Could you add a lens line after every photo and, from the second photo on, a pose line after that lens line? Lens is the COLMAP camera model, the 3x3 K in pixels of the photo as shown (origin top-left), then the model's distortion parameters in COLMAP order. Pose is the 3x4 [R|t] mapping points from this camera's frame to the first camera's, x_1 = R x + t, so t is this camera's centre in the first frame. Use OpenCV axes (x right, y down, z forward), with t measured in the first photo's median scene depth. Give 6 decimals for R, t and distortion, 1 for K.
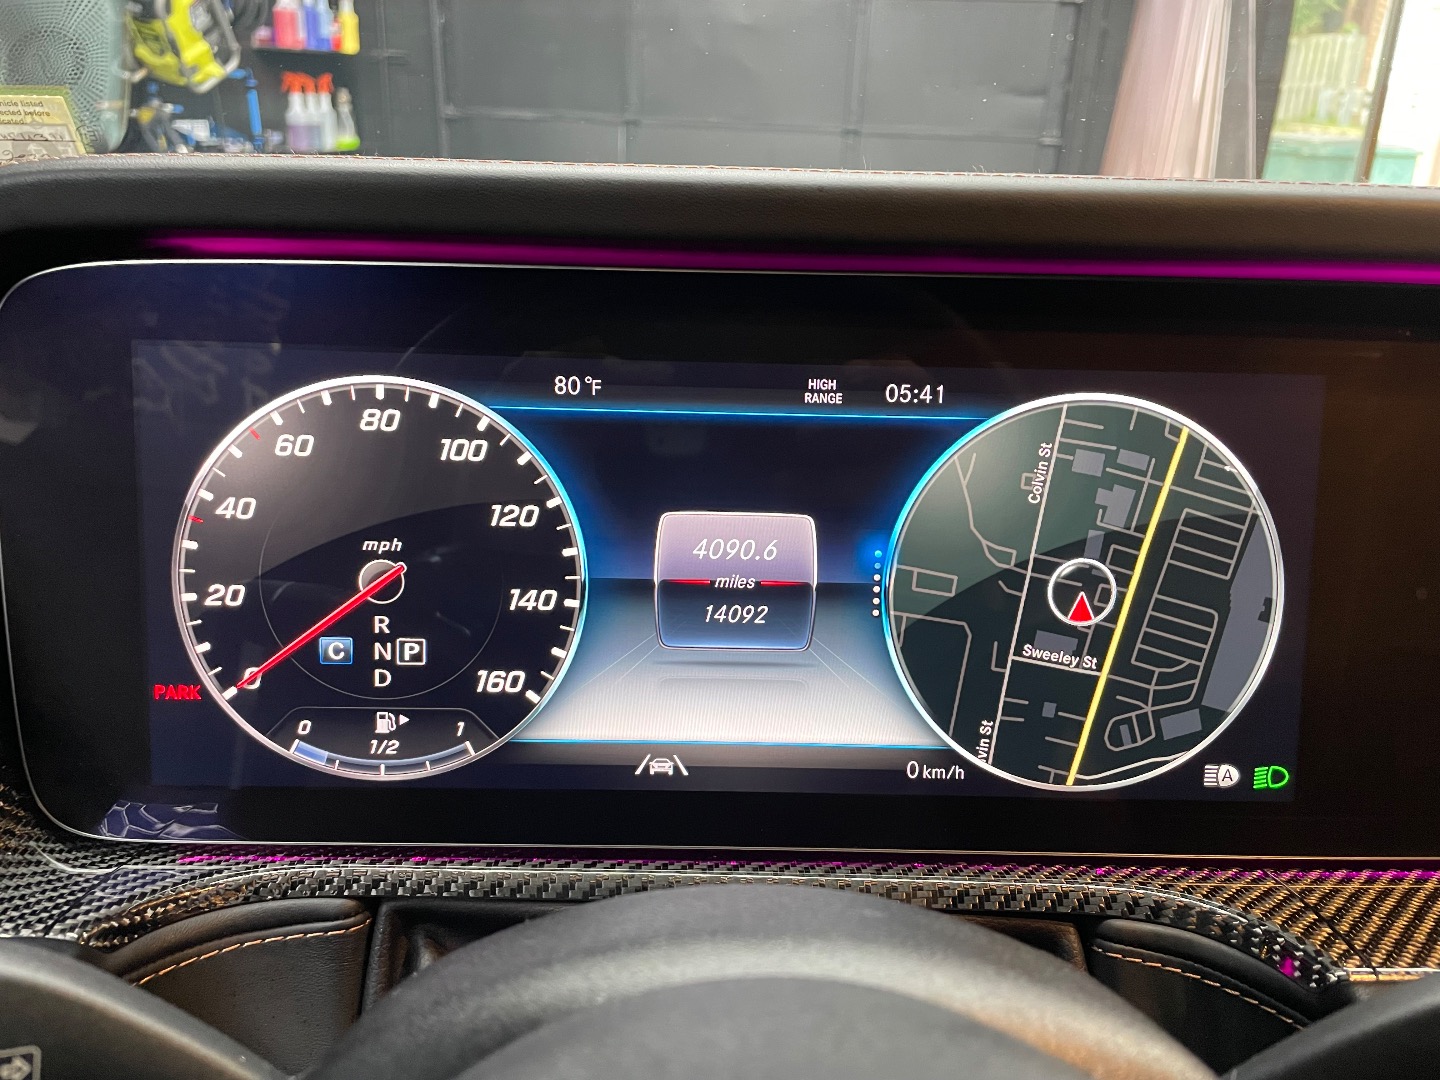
lens RADIAL K [[1106.1, 0, 725.2], [0, 1106.1, 524.5], [0, 0, 1]] dist [0.069245, -0.101651]
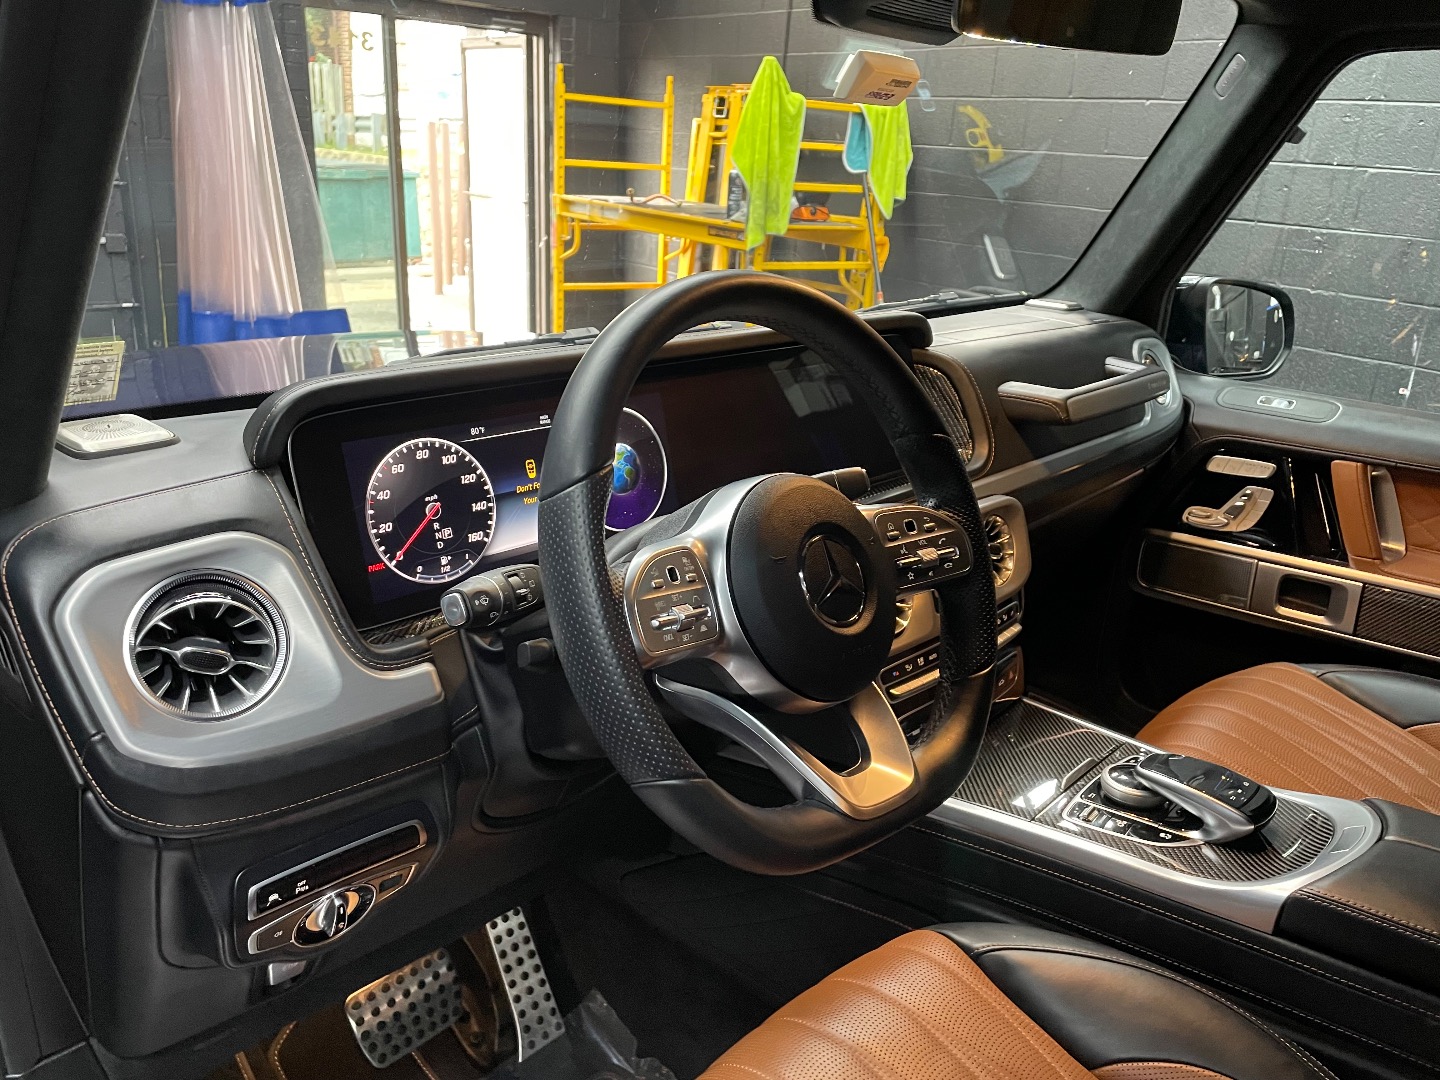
lens RADIAL K [[1094.4, 0, 720.0], [0, 1094.4, 540.0], [0, 0, 1]] dist [0.097262, -0.134548]
pose [[0.700704, -0.236161, 0.673232, -1.686713], [0.236476, 0.967163, 0.093143, 0.034381], [-0.673121, 0.093938, 0.733542, -1.517844]]
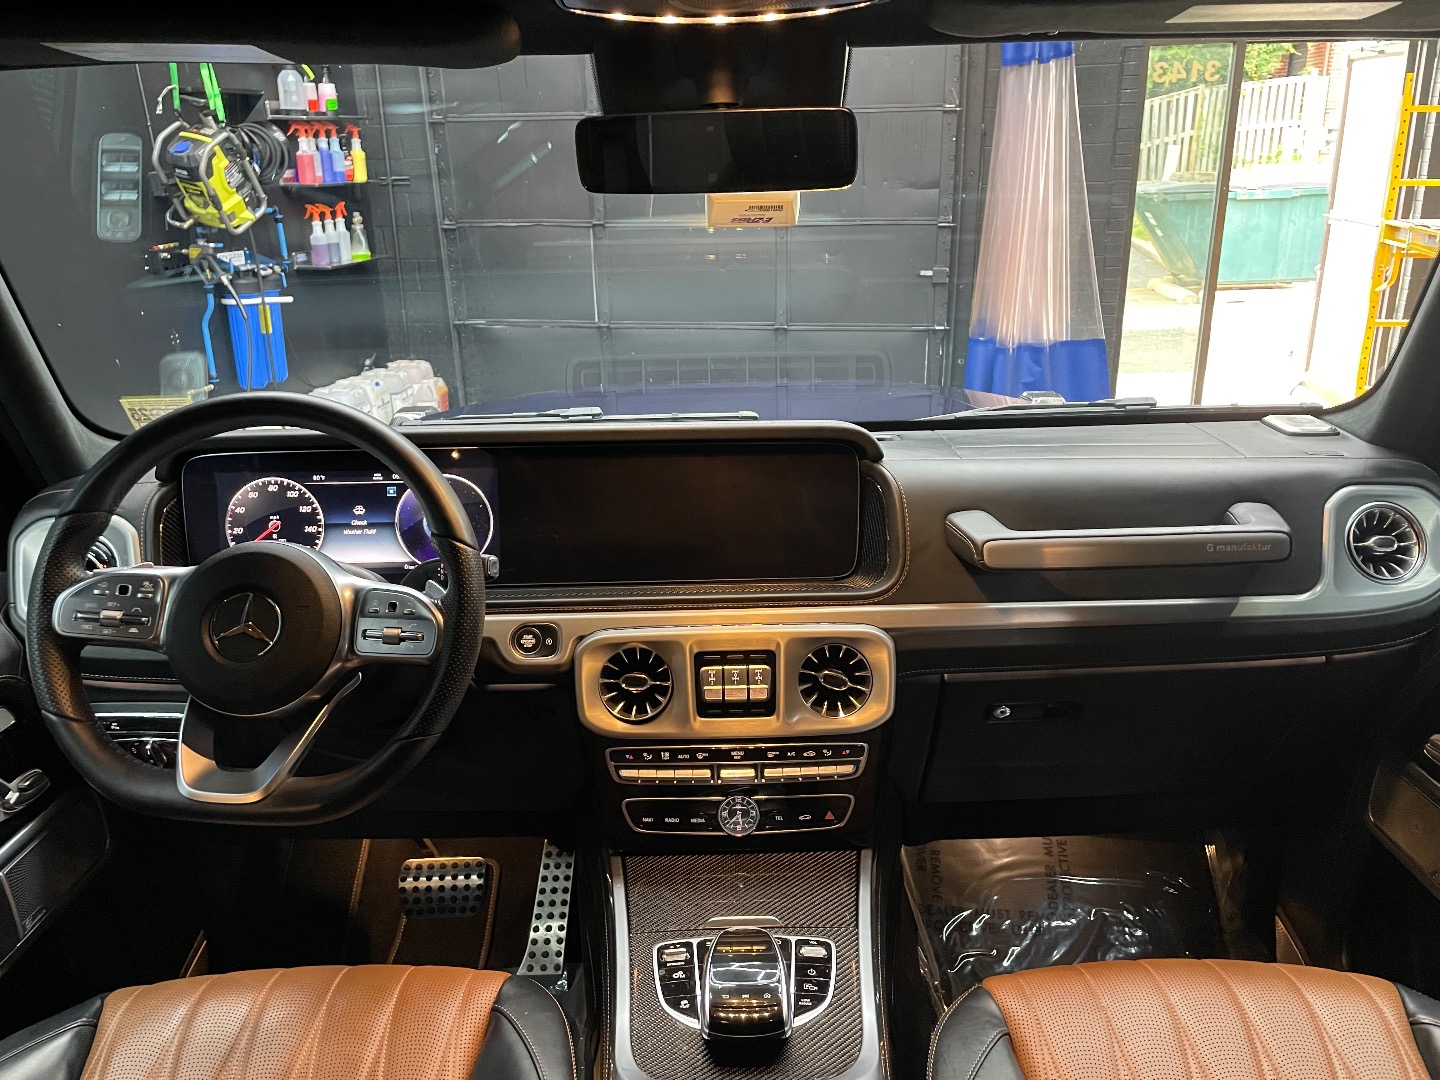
lens RADIAL K [[1090.7, 0, 725.8], [0, 1090.7, 522.3], [0, 0, 1]] dist [0.096697, -0.128288]
pose [[0.998596, -0.043374, -0.030421, 1.526338], [0.041897, 0.997986, -0.047625, 0.307806], [0.032426, 0.046283, 0.998402, -3.125246]]
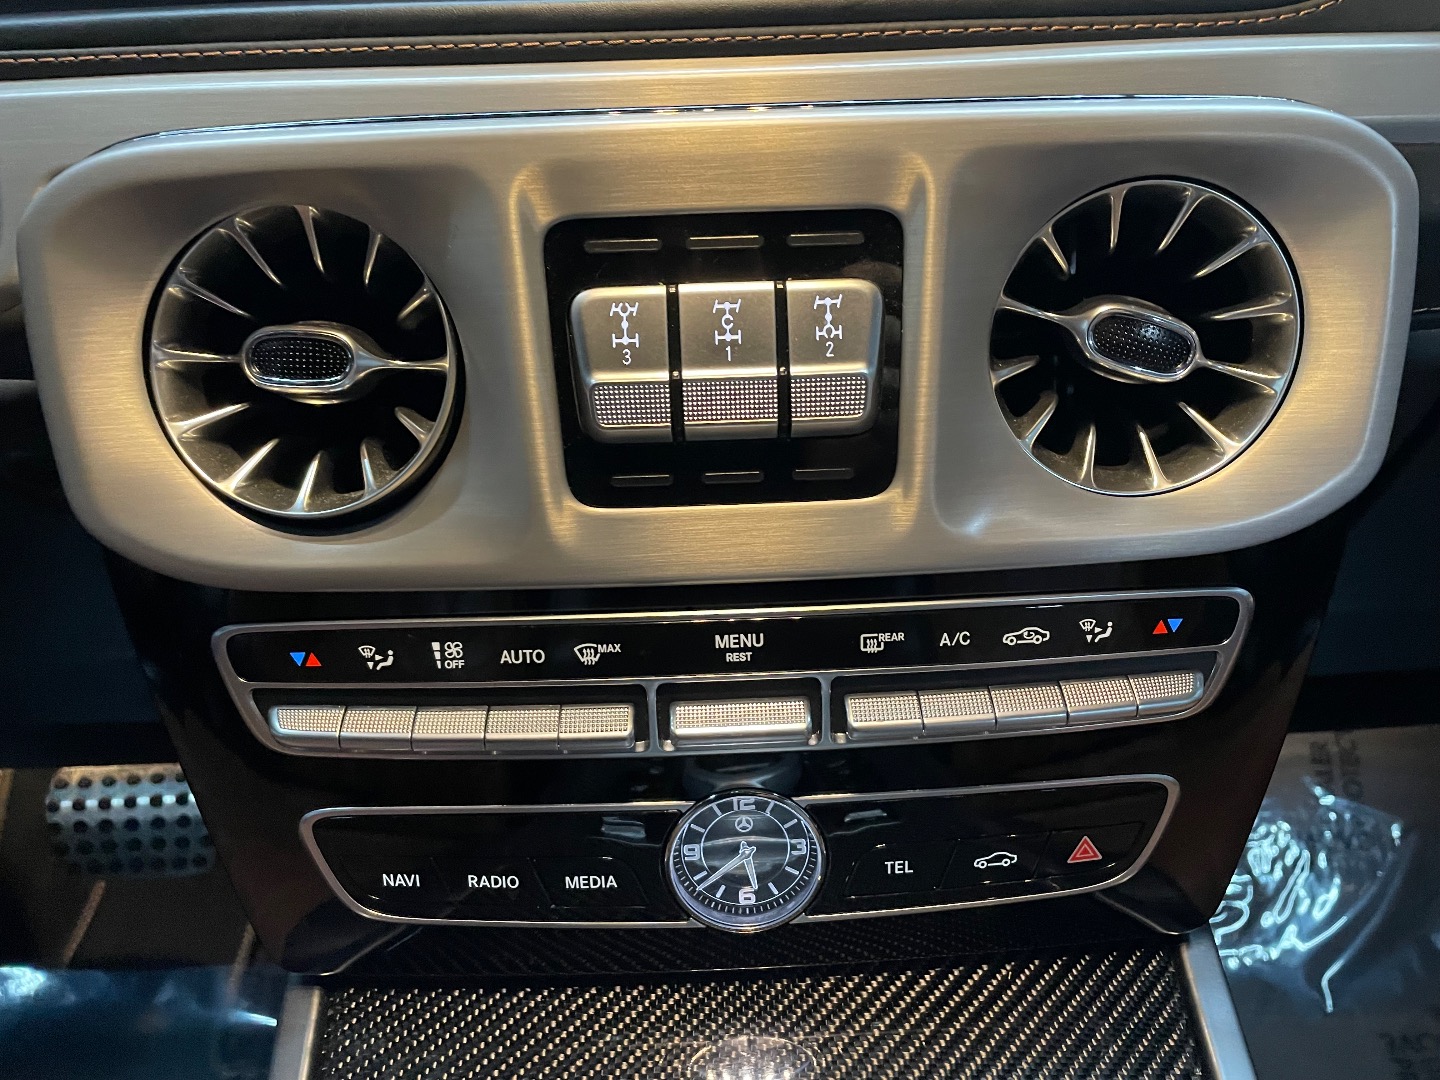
lens RADIAL K [[1106.1, 0, 725.2], [0, 1106.1, 524.5], [0, 0, 1]] dist [0.069245, -0.101651]
pose [[0.998439, -0.050576, -0.023693, 1.430641], [0.054008, 0.982386, 0.178887, 0.664541], [0.014229, -0.179888, 0.983584, -0.165370]]
